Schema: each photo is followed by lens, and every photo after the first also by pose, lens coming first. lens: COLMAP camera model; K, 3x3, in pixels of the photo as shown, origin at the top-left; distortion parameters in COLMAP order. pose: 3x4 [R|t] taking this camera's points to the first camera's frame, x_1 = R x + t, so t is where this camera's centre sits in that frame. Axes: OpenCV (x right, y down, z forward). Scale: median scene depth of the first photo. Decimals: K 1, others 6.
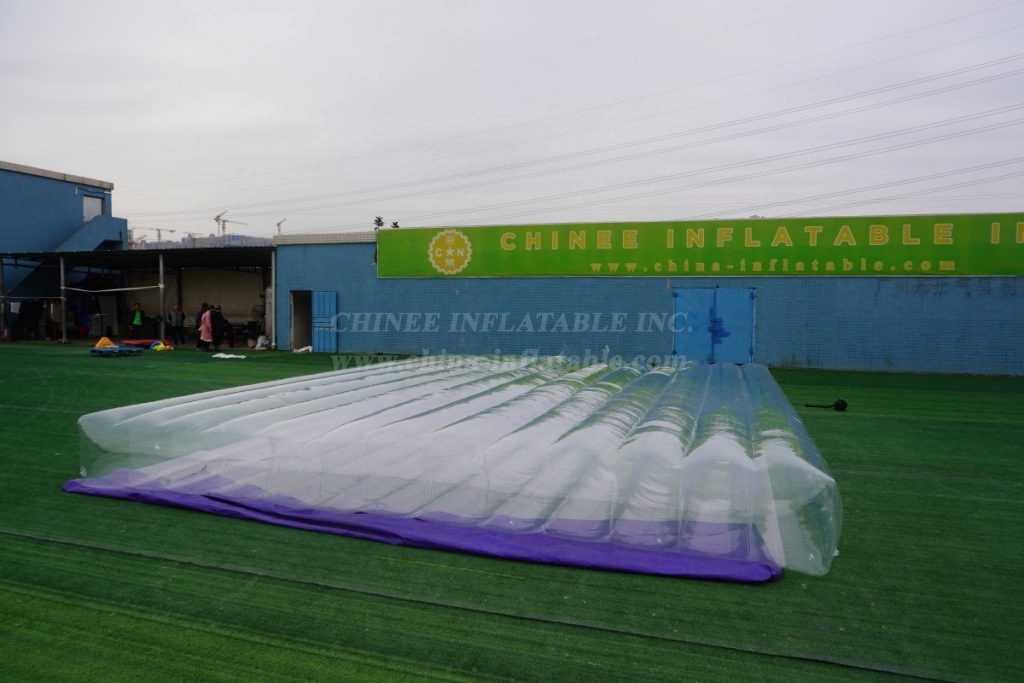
lens RADIAL K [[683.9, 0, 511.3], [0, 683.9, 341.9], [0, 0, 1]] dist [-0.045641, 0.017219]
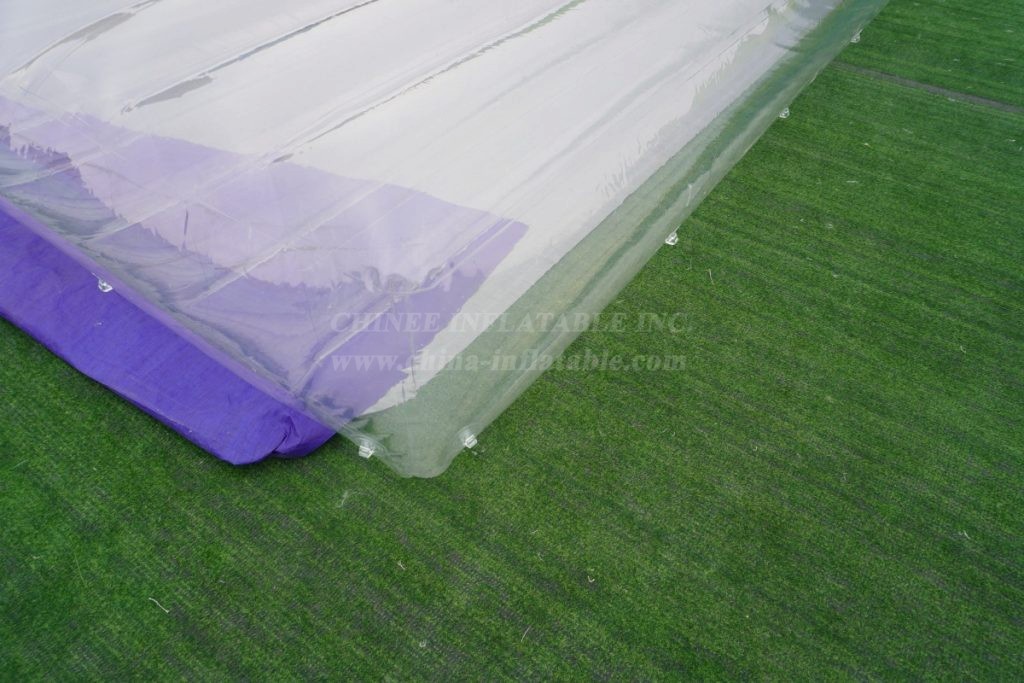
lens RADIAL K [[683.9, 0, 512.2], [0, 683.9, 341.9], [0, 0, 1]] dist [-0.045641, 0.017219]
pose [[0.954028, 0.204046, -0.219537, 0.546702], [-0.011018, 0.755858, 0.654643, 0.038461], [0.299516, -0.622129, 0.723358, 0.748999]]
